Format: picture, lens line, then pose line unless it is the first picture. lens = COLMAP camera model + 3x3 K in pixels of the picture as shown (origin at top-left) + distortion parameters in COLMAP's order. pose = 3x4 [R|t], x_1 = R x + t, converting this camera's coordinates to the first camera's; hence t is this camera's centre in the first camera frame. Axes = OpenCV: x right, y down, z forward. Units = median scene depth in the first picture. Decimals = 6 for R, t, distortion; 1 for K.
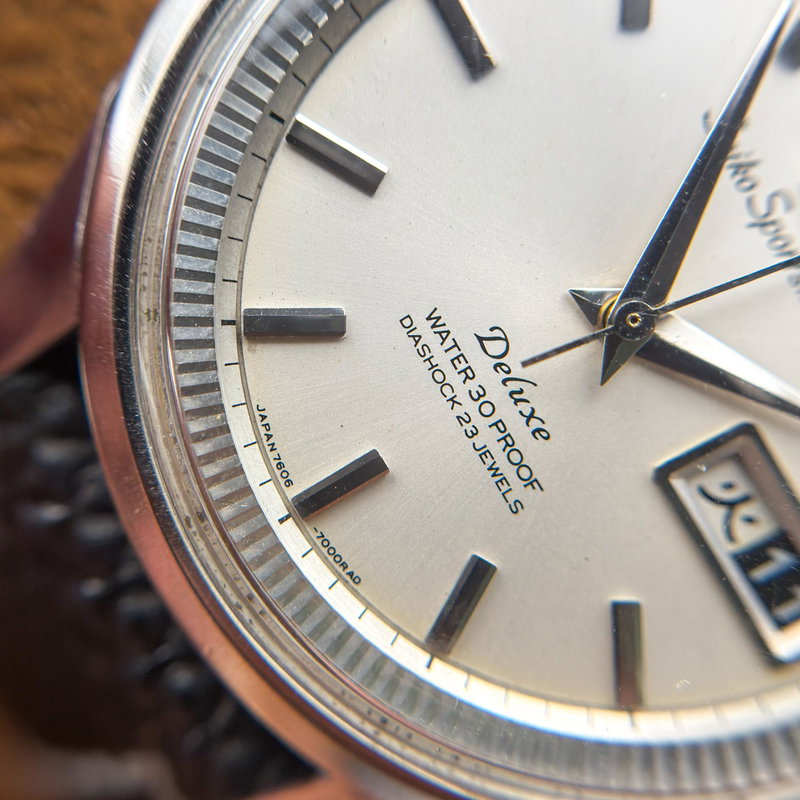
lens RADIAL K [[1531.2, 0, 398.1], [0, 1531.2, 386.4], [0, 0, 1]] dist [0.755341, 0.000000]
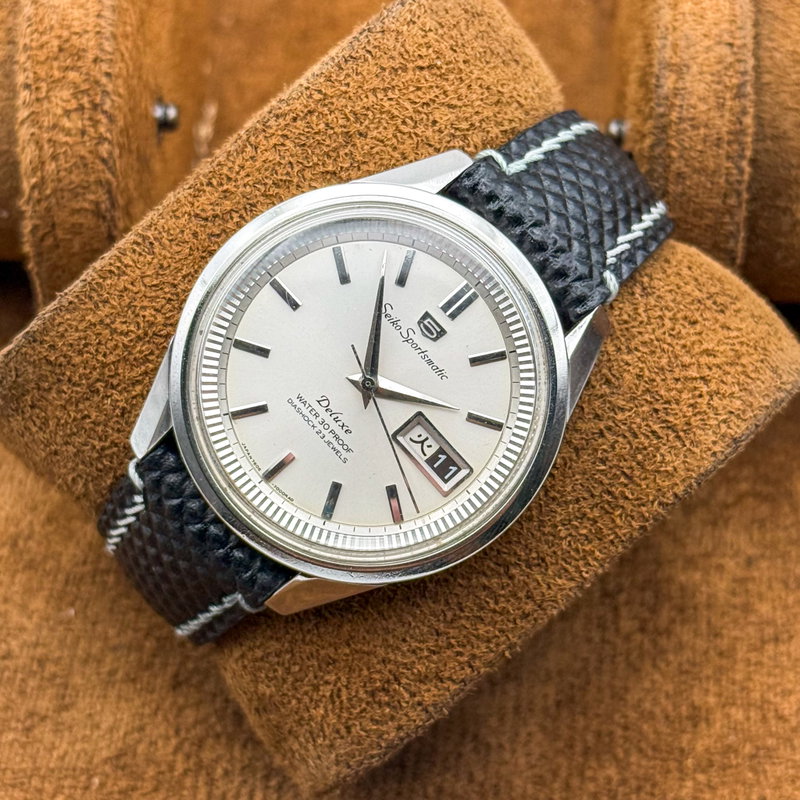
lens RADIAL K [[2337.3, 0, 395.2], [0, 2337.3, 444.3], [0, 0, 1]] dist [0.111382, 0.000000]
pose [[0.976704, -0.213199, -0.024396, 0.266017], [0.211982, 0.976248, -0.044755, 0.250708], [0.033358, 0.038541, 0.998700, -3.031784]]
